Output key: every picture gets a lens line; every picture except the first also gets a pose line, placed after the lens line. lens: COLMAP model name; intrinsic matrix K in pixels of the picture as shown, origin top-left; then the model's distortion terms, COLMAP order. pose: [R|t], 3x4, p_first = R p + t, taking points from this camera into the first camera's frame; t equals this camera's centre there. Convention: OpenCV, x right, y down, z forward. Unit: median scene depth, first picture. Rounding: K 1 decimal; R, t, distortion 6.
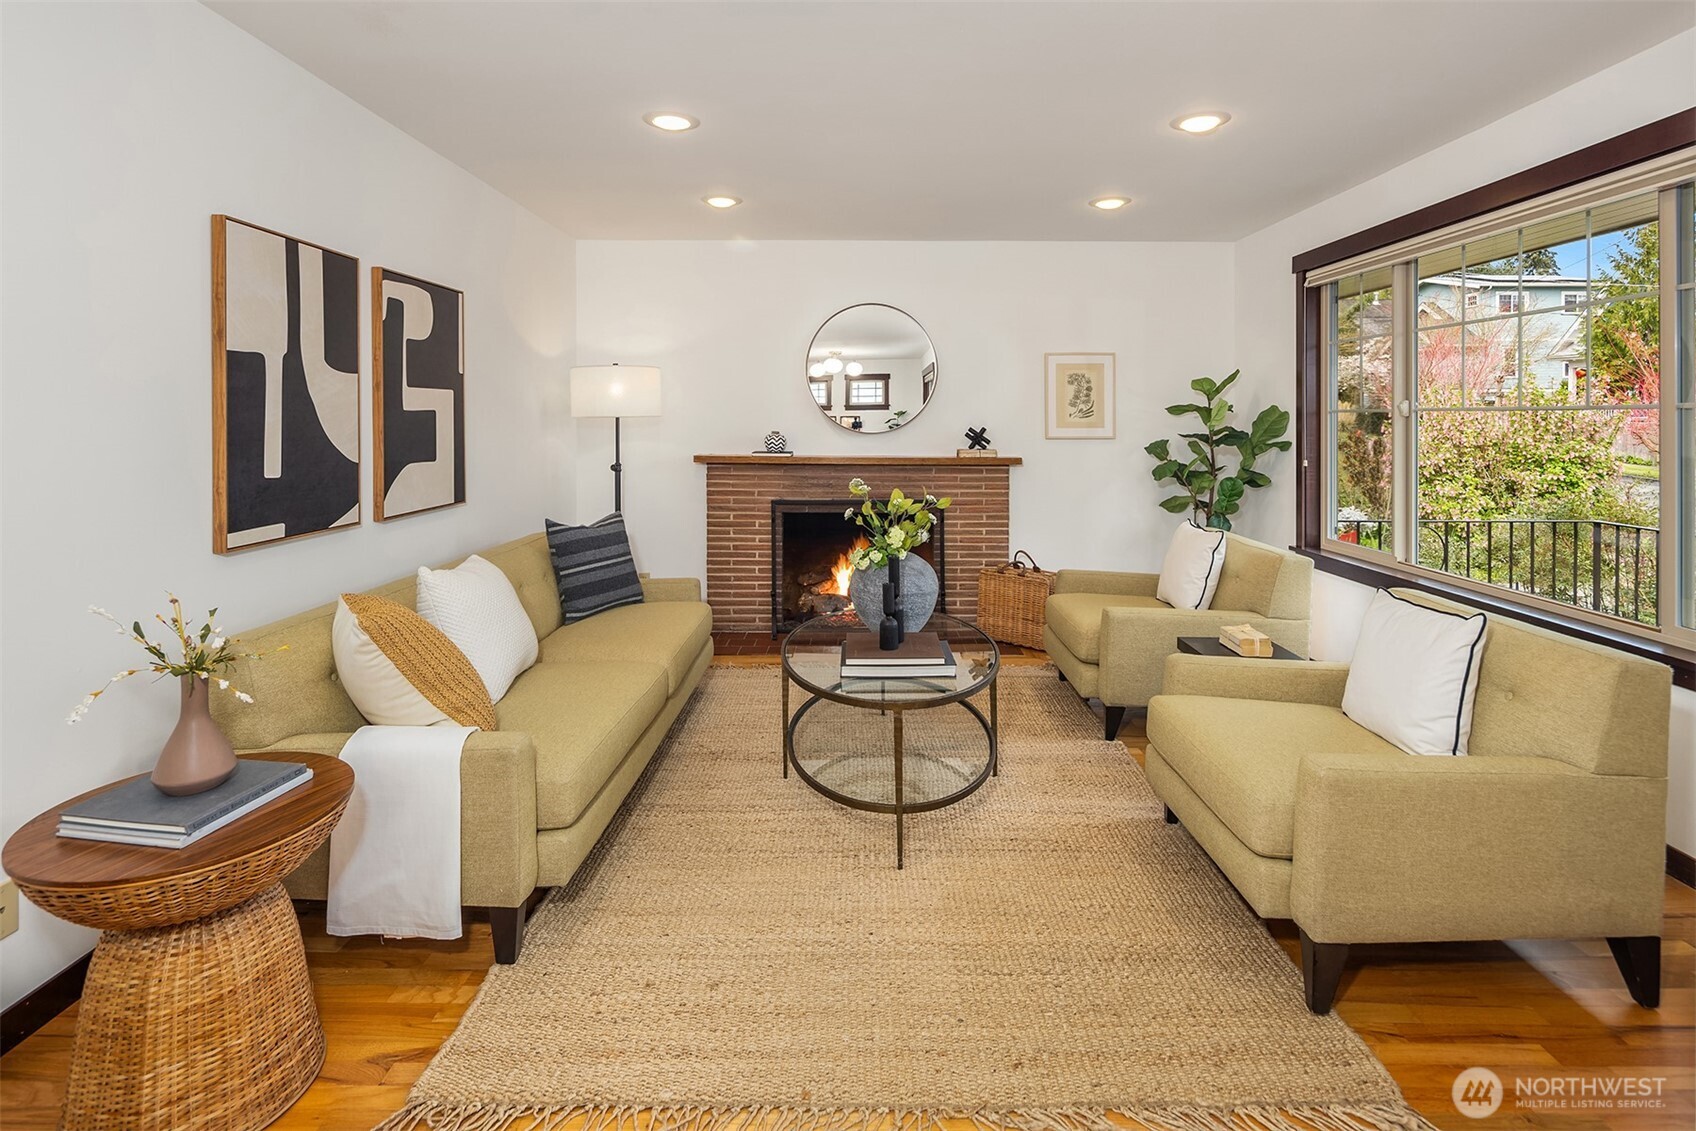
lens RADIAL K [[817.7, 0, 863.0], [0, 817.7, 425.3], [0, 0, 1]] dist [0.008751, -0.006521]
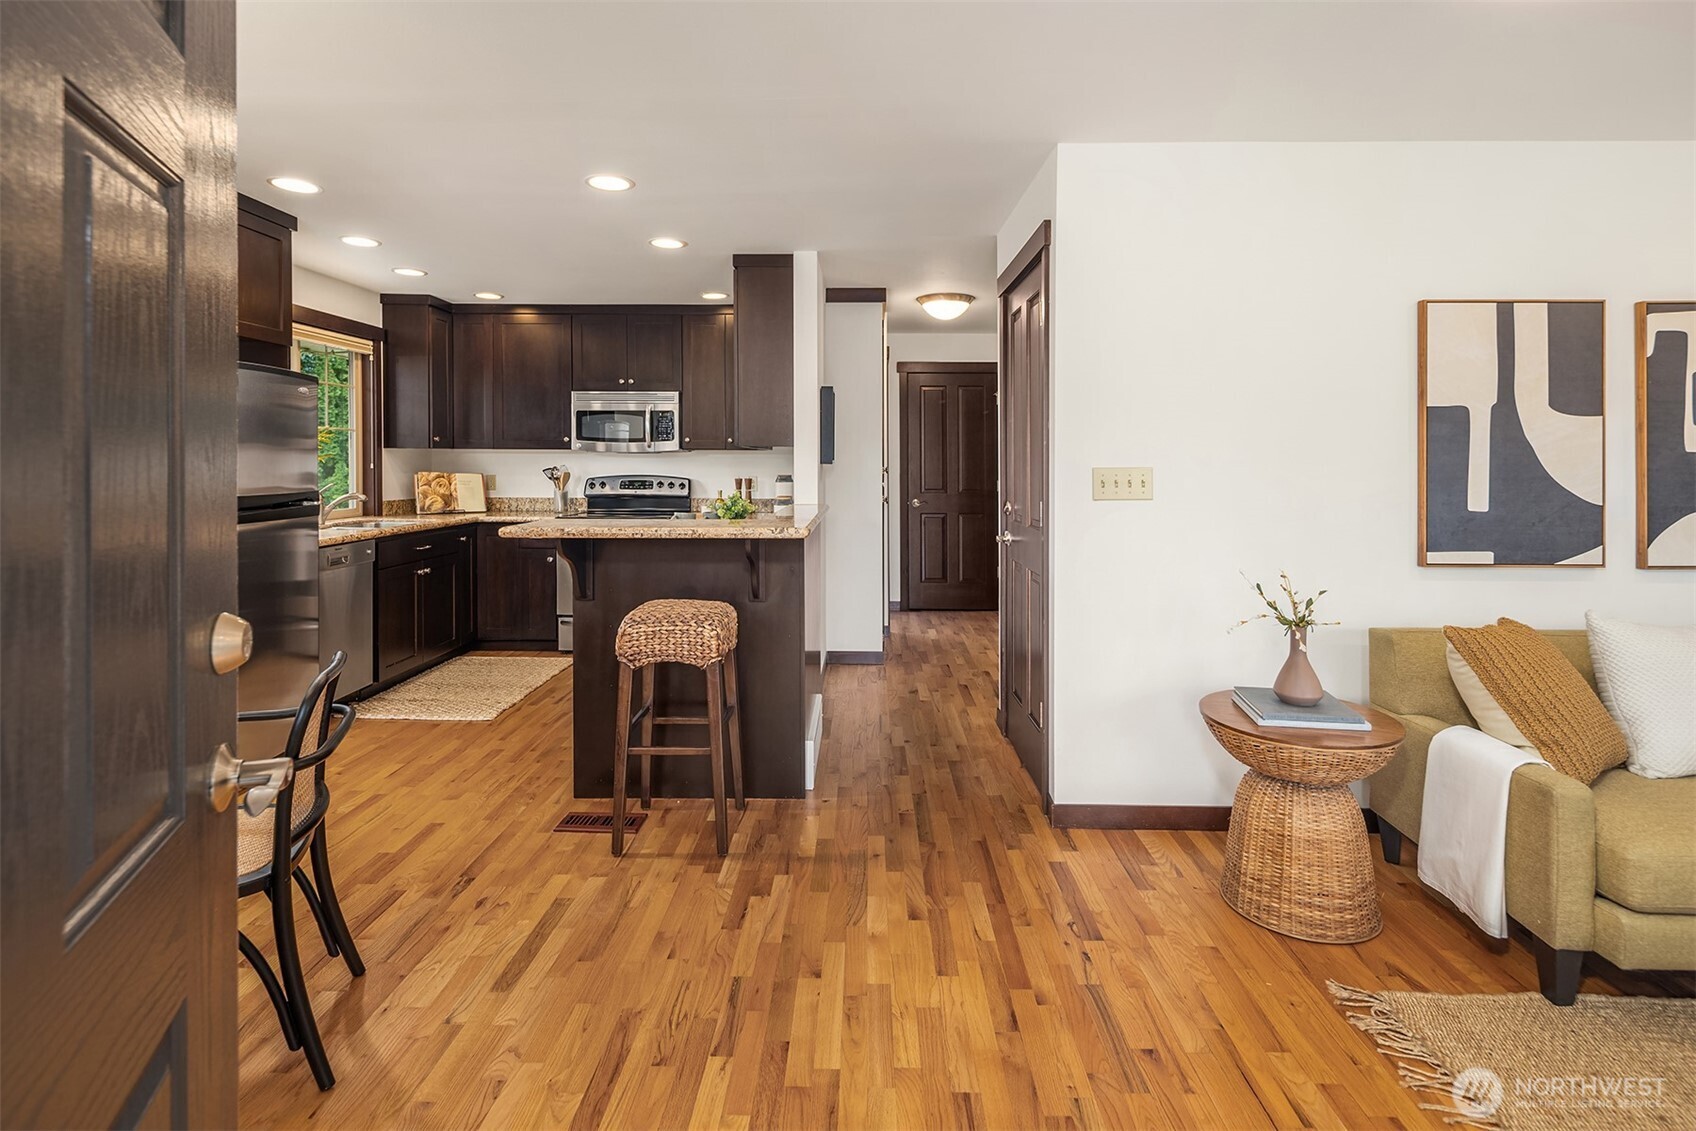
lens RADIAL K [[817.7, 0, 851.0], [0, 817.7, 471.2], [0, 0, 1]] dist [0.008751, -0.006521]
pose [[-0.021995, 0.008211, -0.999724, 0.256189], [-0.010589, 0.999908, 0.008446, 0.003525], [0.999702, 0.010772, -0.021906, 0.070409]]
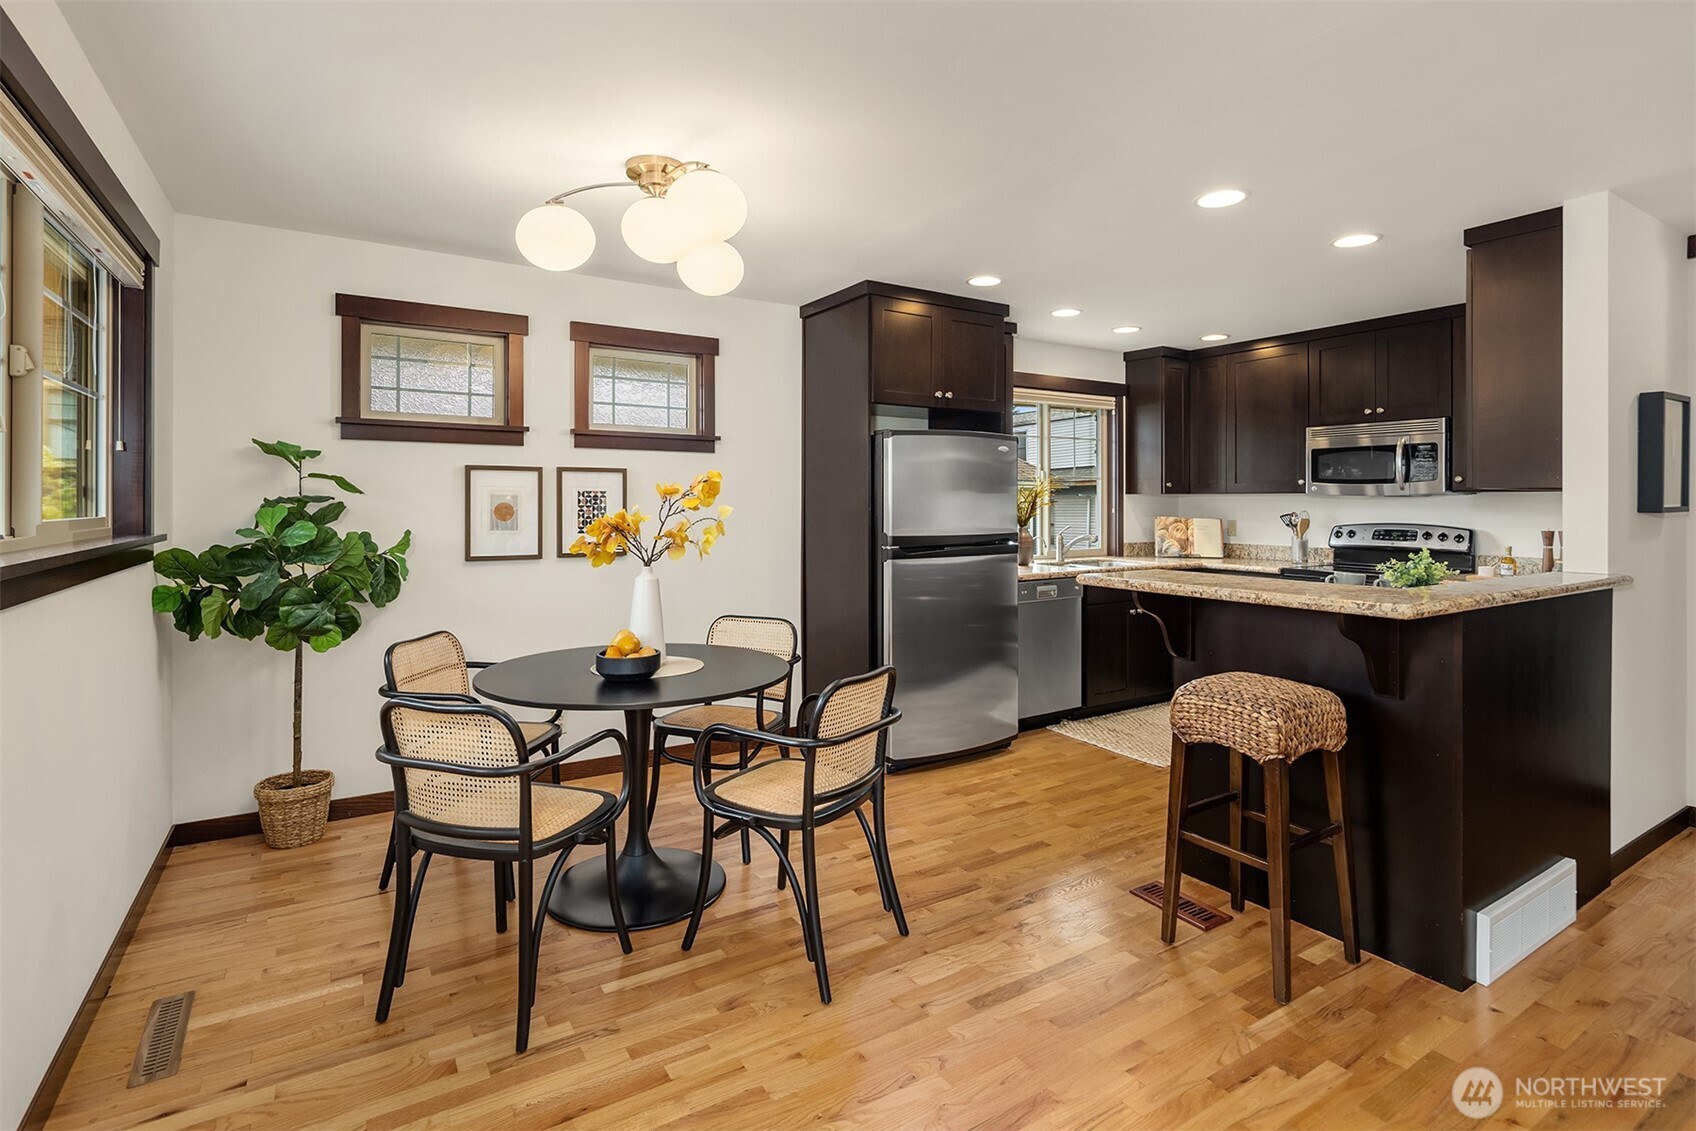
lens RADIAL K [[817.7, 0, 855.6], [0, 817.7, 511.3], [0, 0, 1]] dist [0.008751, -0.006521]
pose [[-0.845666, 0.002226, -0.533707, 0.126461], [-0.007468, 0.999844, 0.016003, -0.003580], [0.533659, 0.017519, -0.845518, 0.238116]]
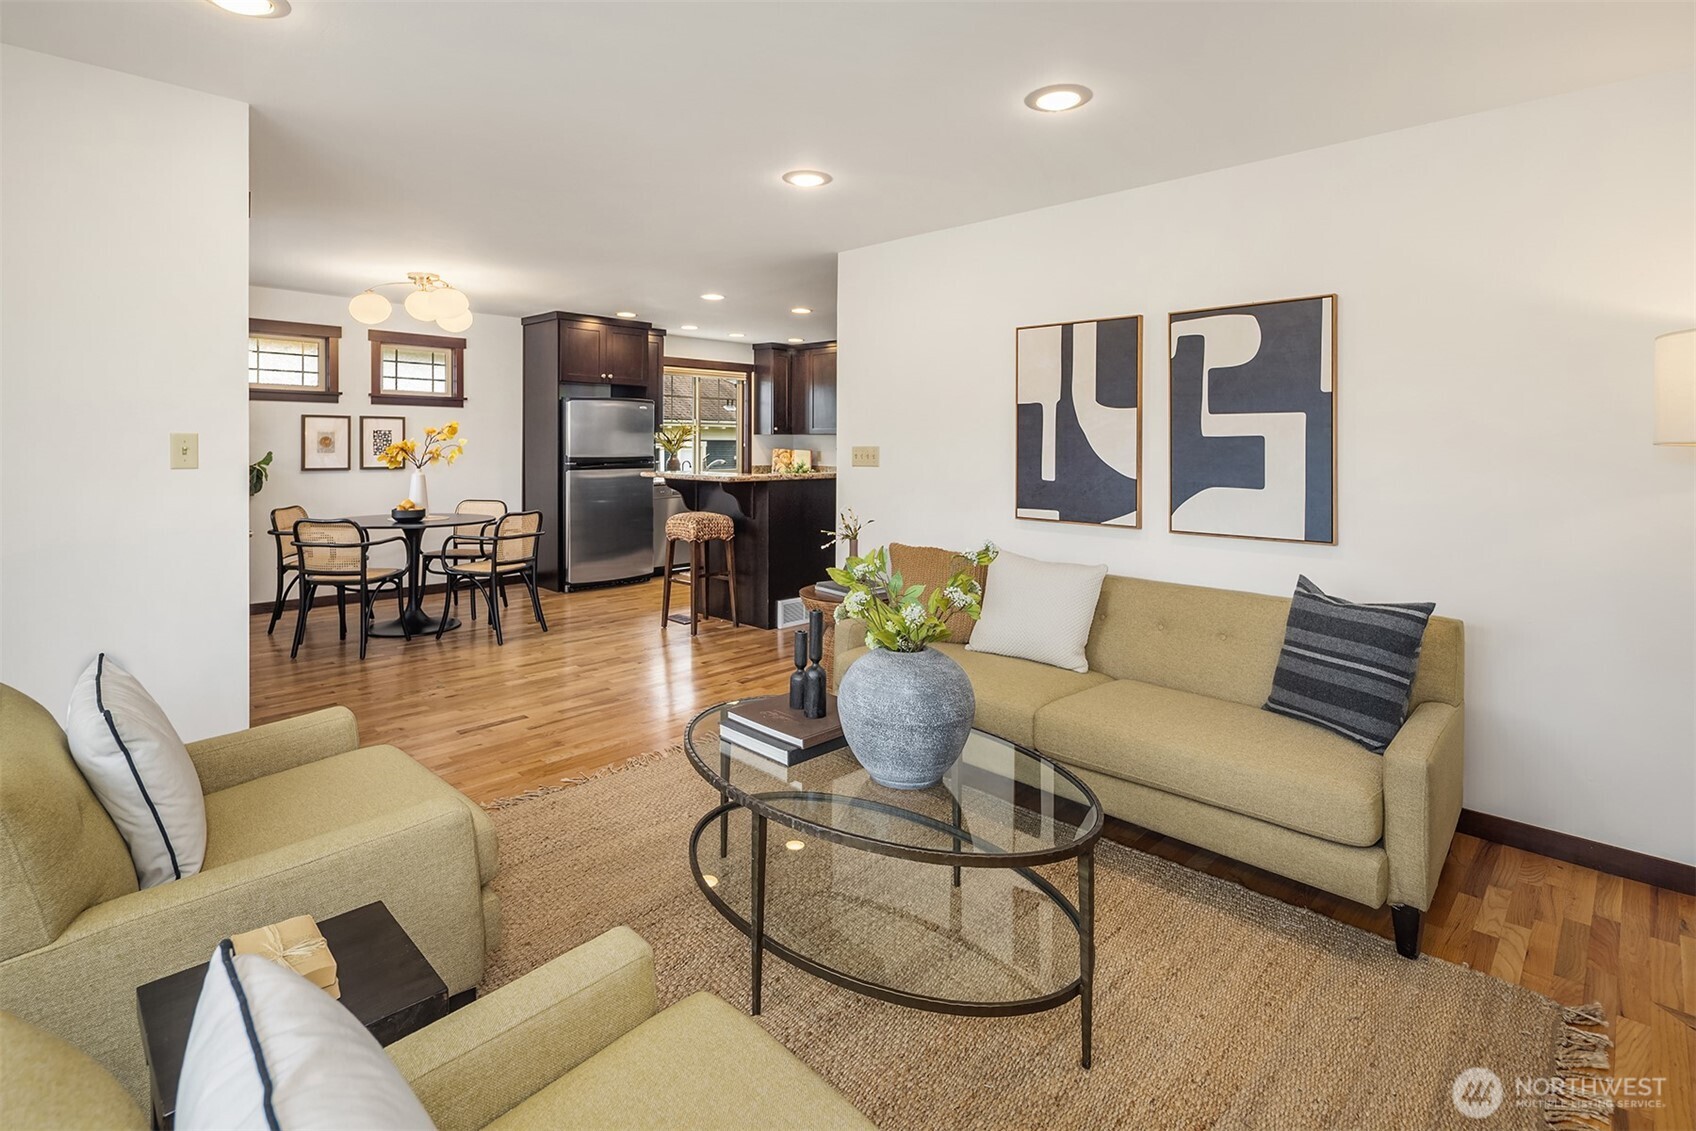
lens RADIAL K [[817.7, 0, 853.9], [0, 817.7, 454.9], [0, 0, 1]] dist [0.008751, -0.006521]
pose [[-0.696220, 0.004347, -0.717815, 0.370382], [-0.014186, 0.999703, 0.019813, -0.005940], [0.717688, 0.023977, -0.695952, 0.996267]]
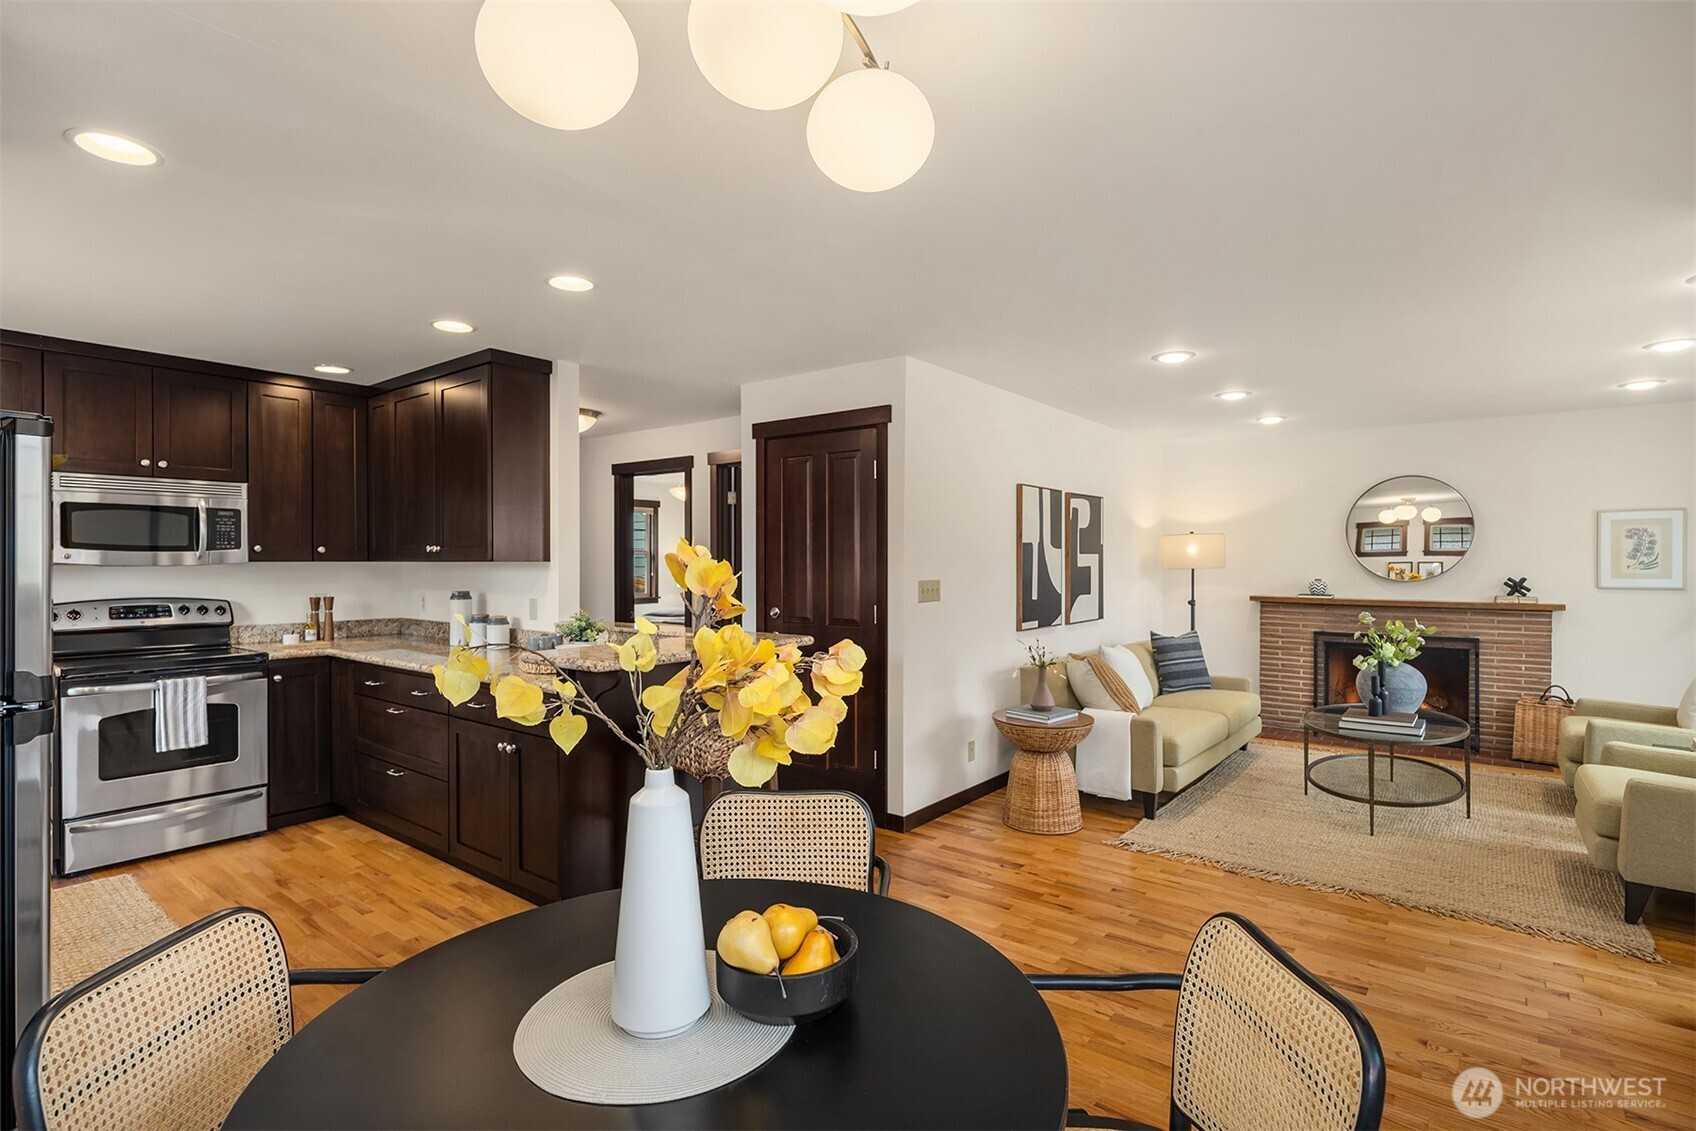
lens RADIAL K [[817.7, 0, 853.4], [0, 817.7, 570.8], [0, 0, 1]] dist [0.008751, -0.006521]
pose [[0.786030, 0.005549, -0.618164, 0.133931], [-0.002059, 0.999978, 0.006358, -0.013686], [0.618185, -0.003725, 0.786023, -0.549124]]
